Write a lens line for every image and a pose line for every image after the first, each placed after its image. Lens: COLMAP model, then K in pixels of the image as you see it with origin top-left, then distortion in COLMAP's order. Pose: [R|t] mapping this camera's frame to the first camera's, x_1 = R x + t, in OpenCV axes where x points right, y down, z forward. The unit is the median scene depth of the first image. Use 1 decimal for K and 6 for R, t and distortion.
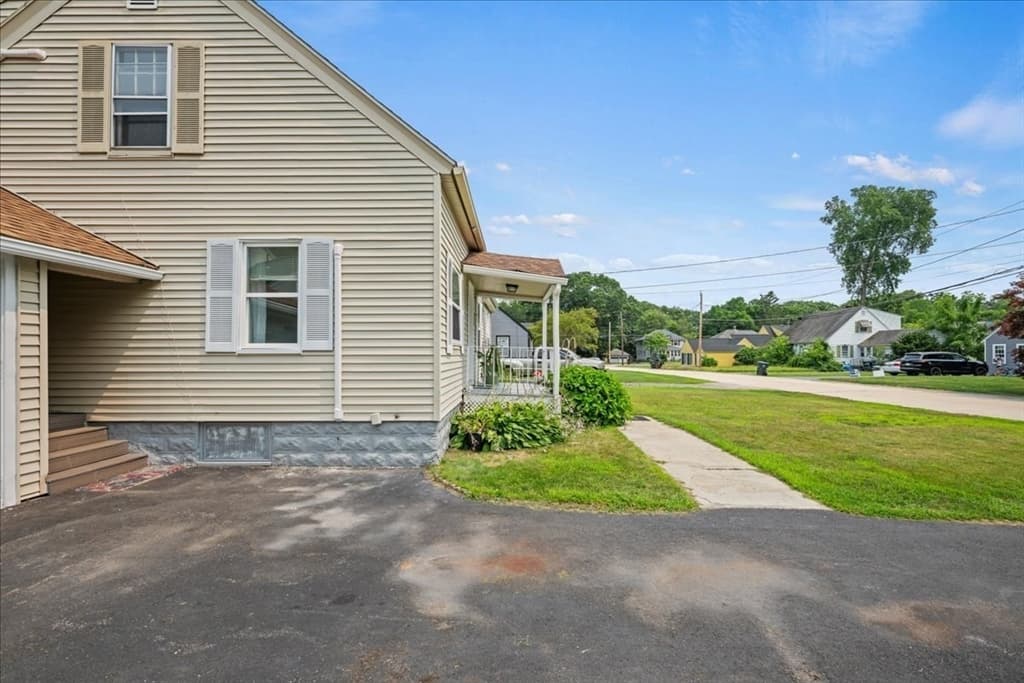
lens RADIAL K [[455.3, 0, 510.9], [0, 455.3, 349.3], [0, 0, 1]] dist [-0.003338, 0.000863]
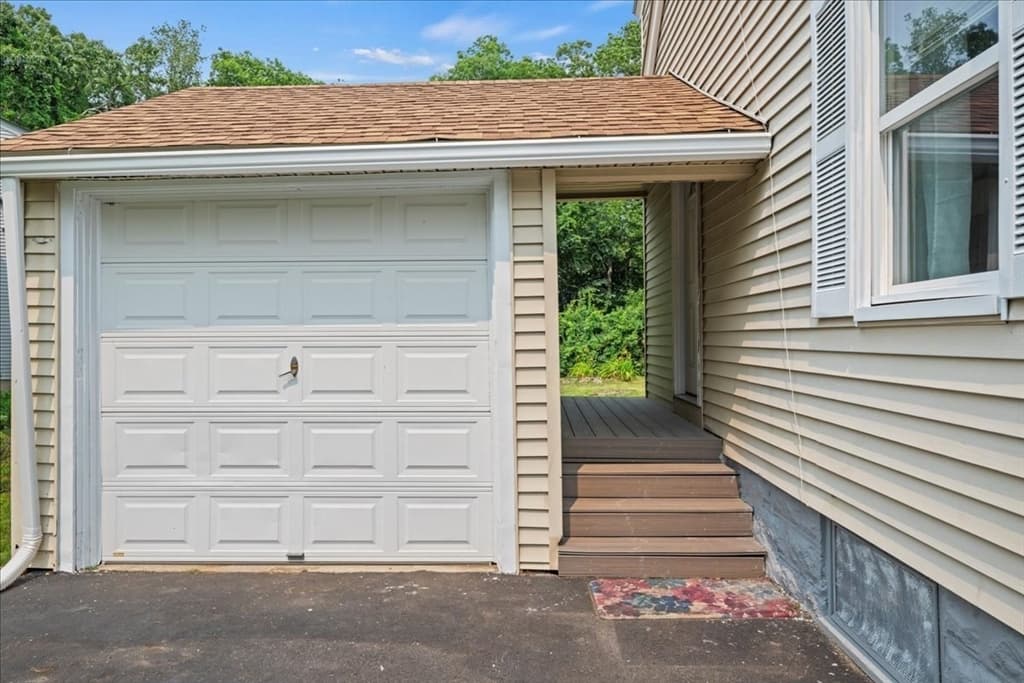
lens RADIAL K [[677.5, 0, 511.1], [0, 677.5, 337.4], [0, 0, 1]] dist [0.002875, 0.002578]
pose [[-0.015248, 0.002253, -0.999881, -0.132492], [0.017107, 0.999852, 0.001992, 0.015630], [0.999737, -0.017074, -0.015284, 0.766693]]
